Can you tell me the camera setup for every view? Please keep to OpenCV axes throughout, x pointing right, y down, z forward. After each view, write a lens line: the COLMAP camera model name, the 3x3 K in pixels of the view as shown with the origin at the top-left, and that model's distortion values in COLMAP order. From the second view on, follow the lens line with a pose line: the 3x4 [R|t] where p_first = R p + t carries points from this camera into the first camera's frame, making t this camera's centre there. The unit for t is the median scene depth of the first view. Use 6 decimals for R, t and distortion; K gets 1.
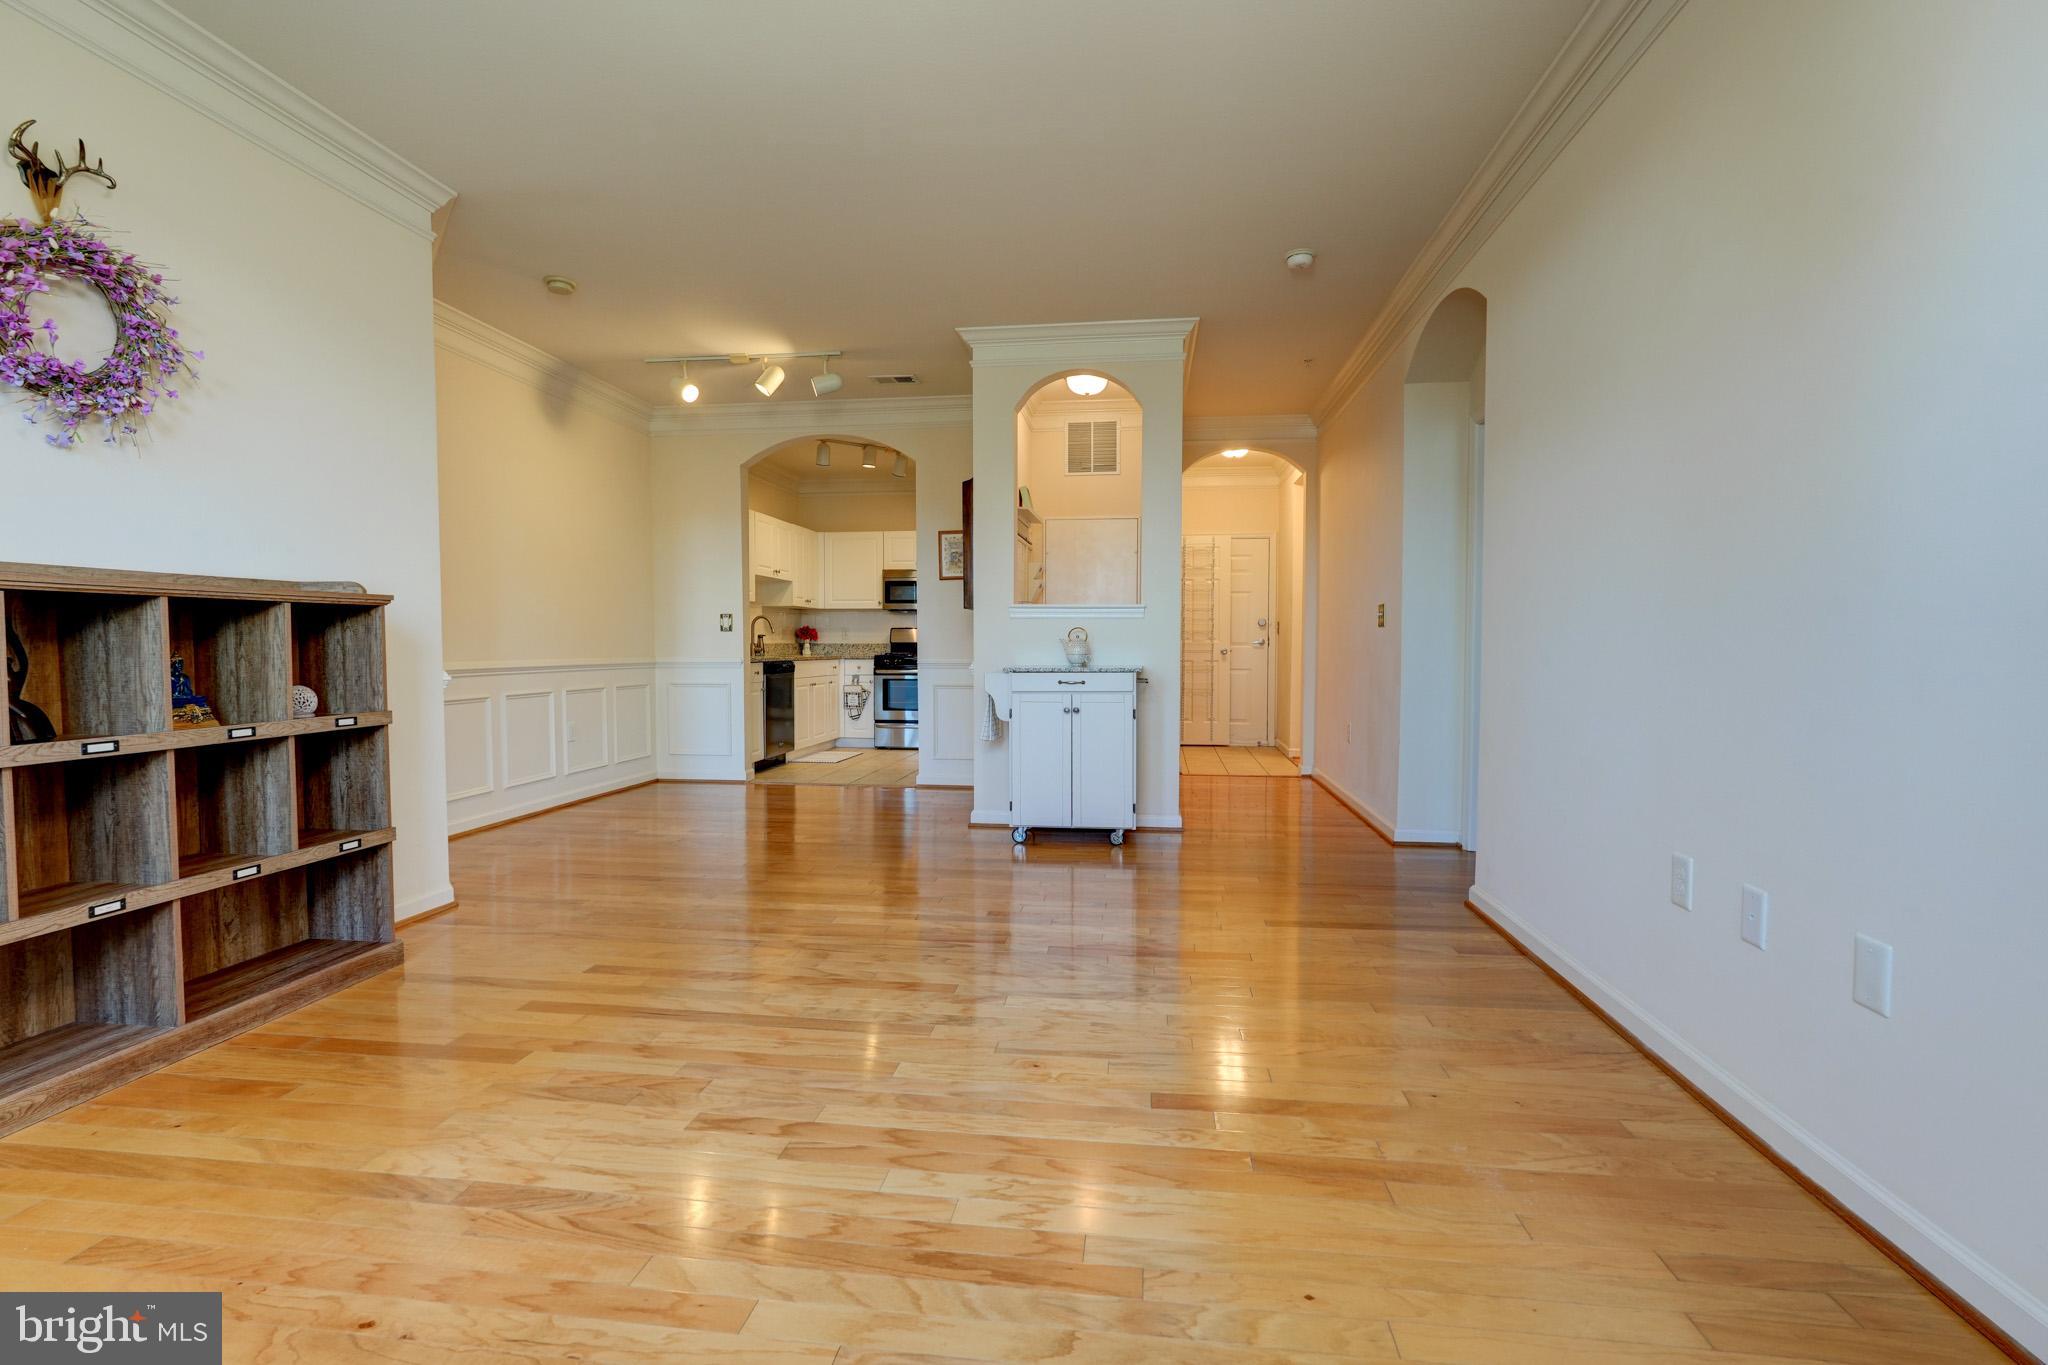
lens RADIAL K [[938.3, 0, 1024.0], [0, 938.3, 682.5], [0, 0, 1]] dist [-0.015807, 0.009689]
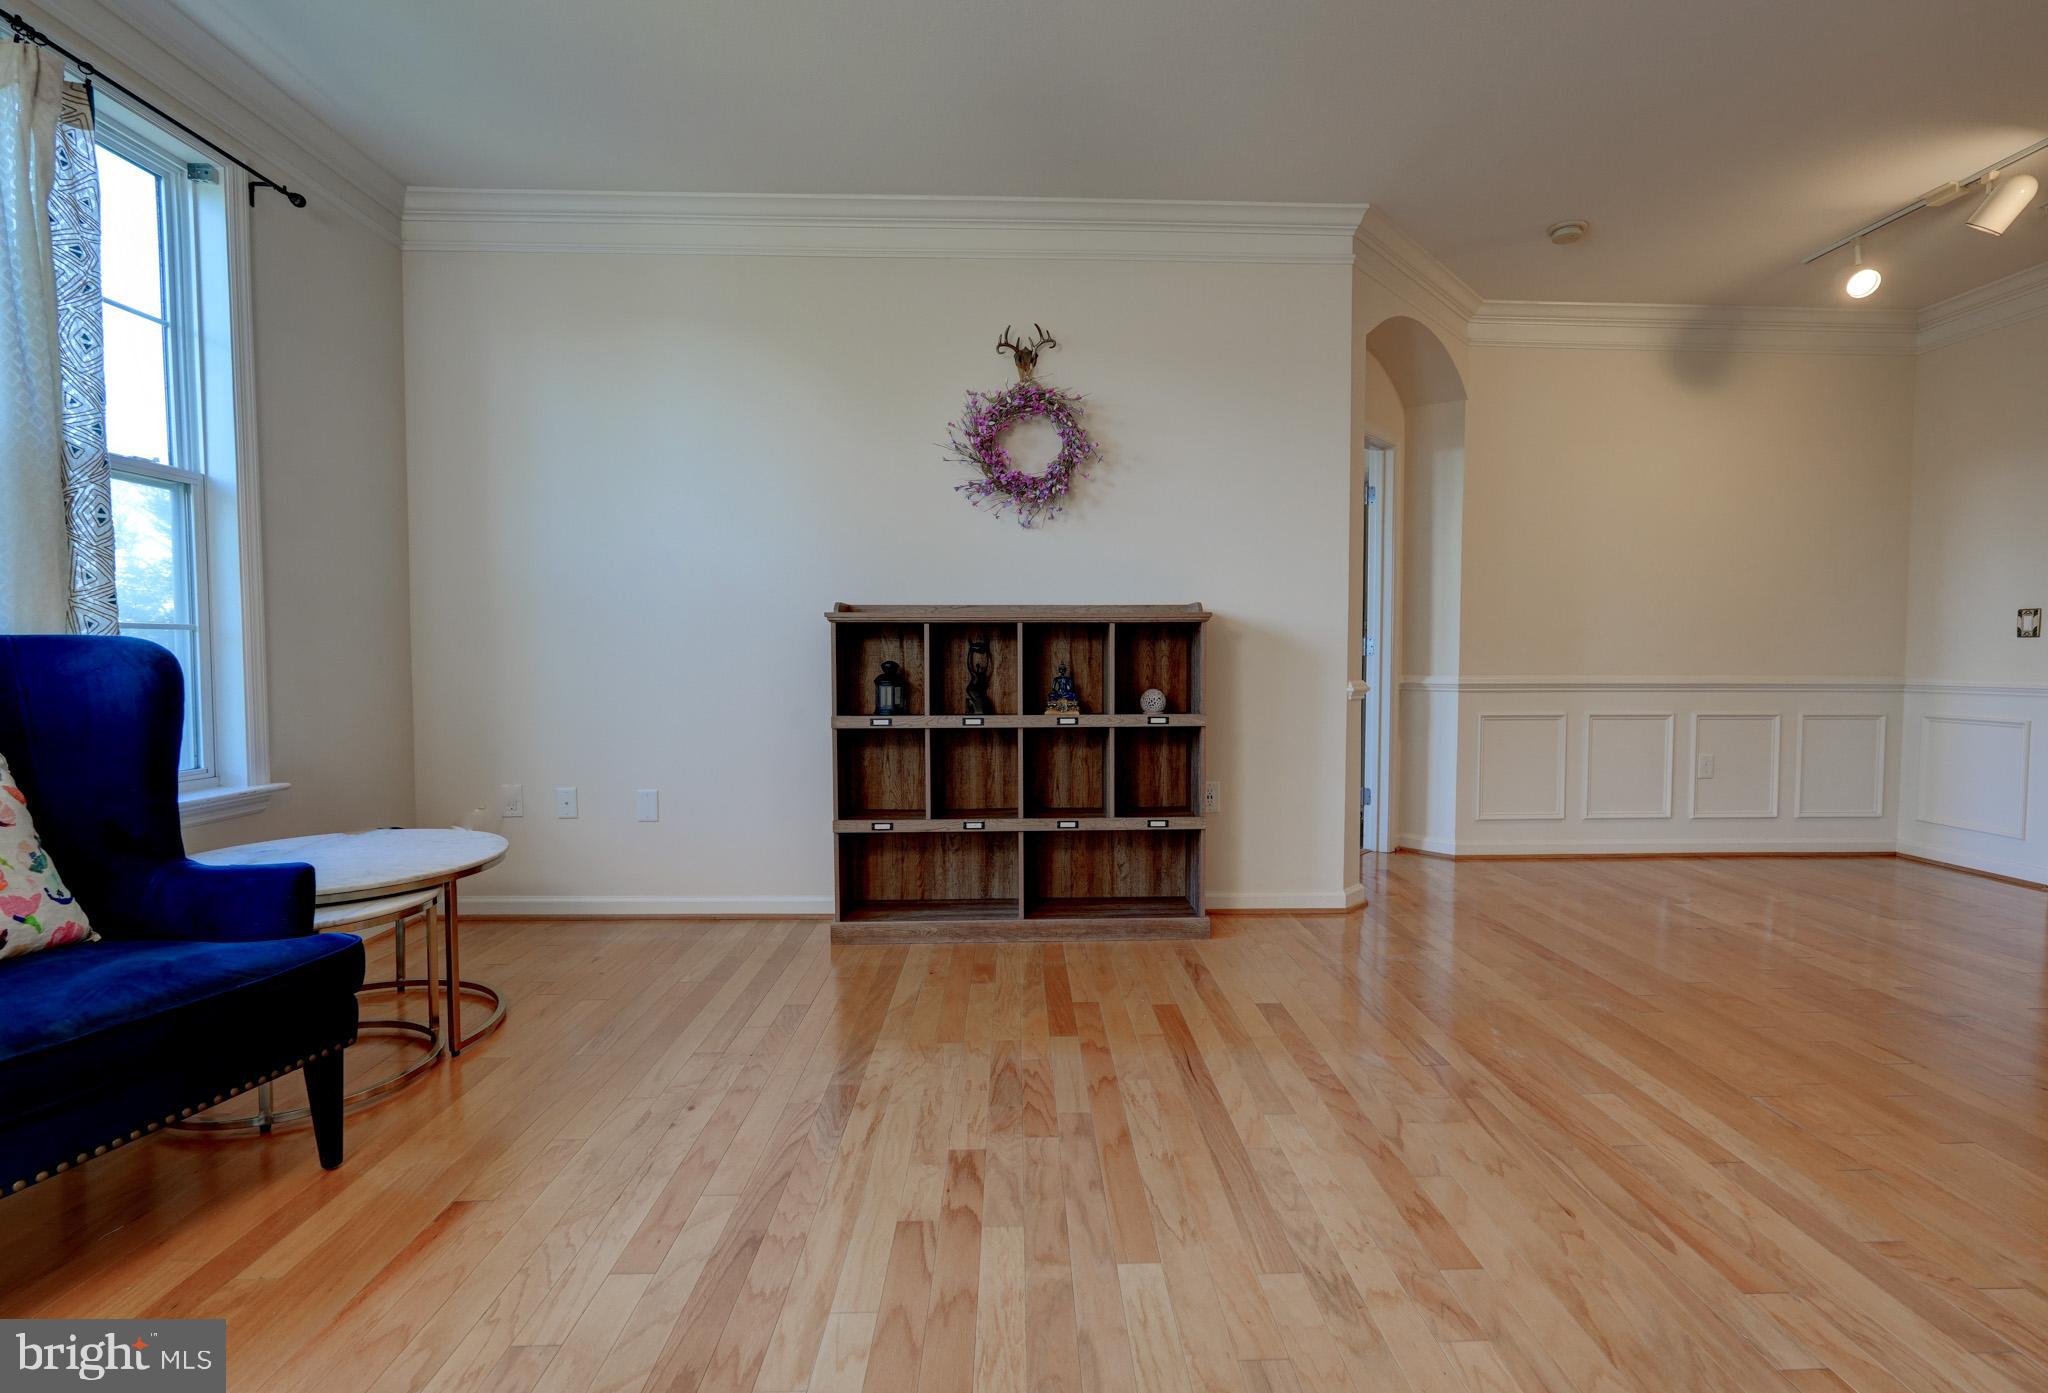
lens RADIAL K [[925.9, 0, 1048.0], [0, 925.9, 696.9], [0, 0, 1]] dist [-0.013804, 0.008828]
pose [[0.169817, 0.043349, -0.984522, 0.383004], [-0.042736, 0.998416, 0.036589, -0.023382], [0.984549, 0.035861, 0.171400, 0.598828]]
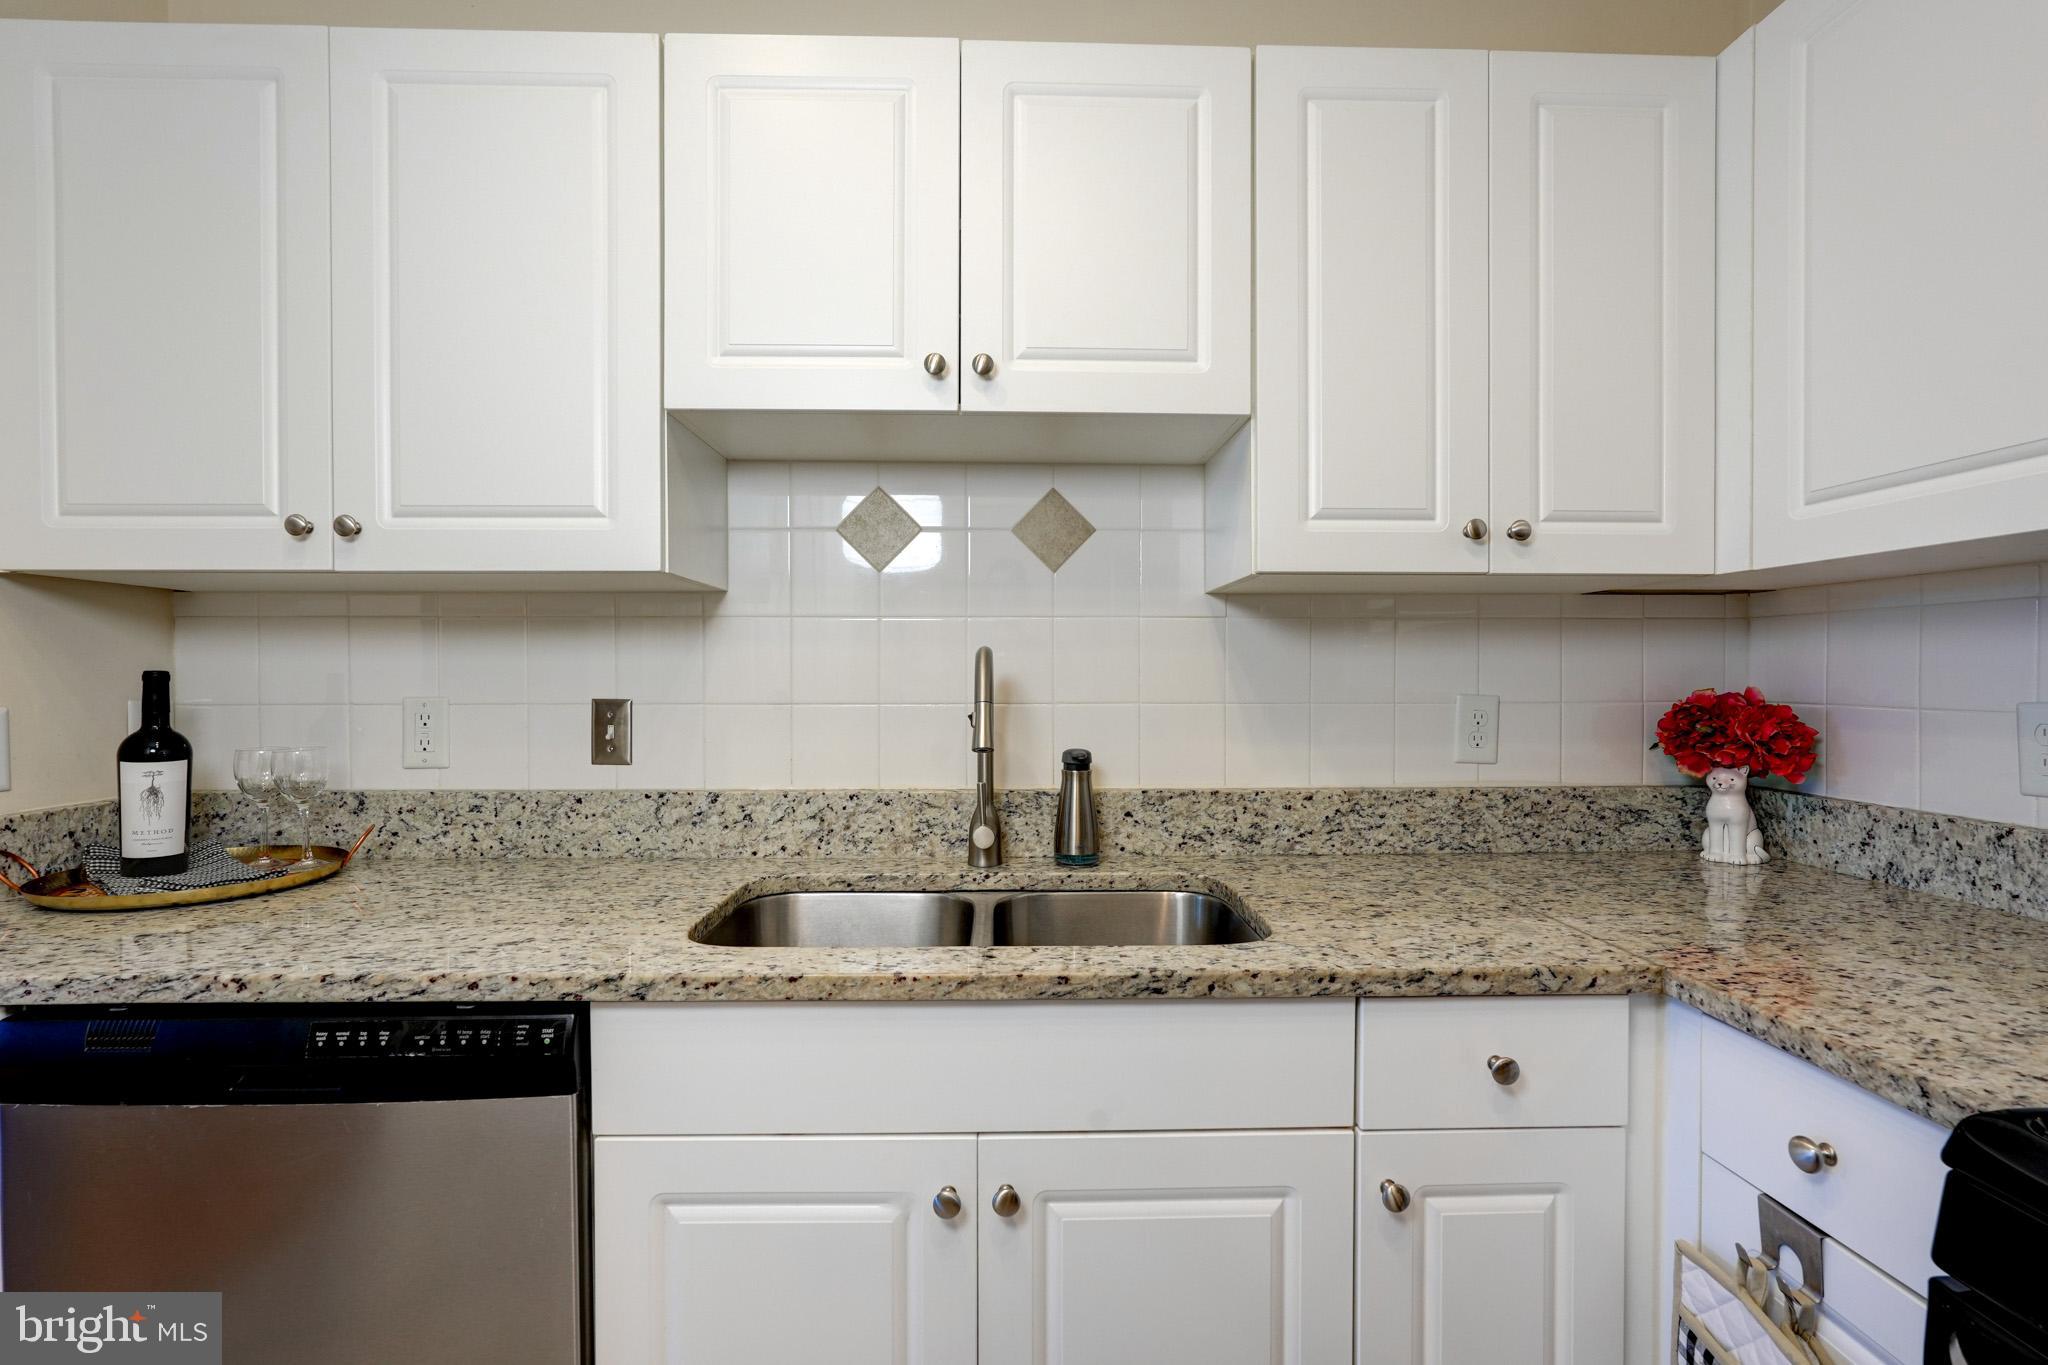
lens RADIAL K [[915.2, 0, 1024.0], [0, 915.2, 682.5], [0, 0, 1]] dist [-0.015096, 0.008024]
pose [[0.160106, 0.010168, -0.987048, -0.297527], [-0.041294, 0.999141, 0.003595, -0.179979], [0.986236, 0.040184, 0.160388, 2.708972]]
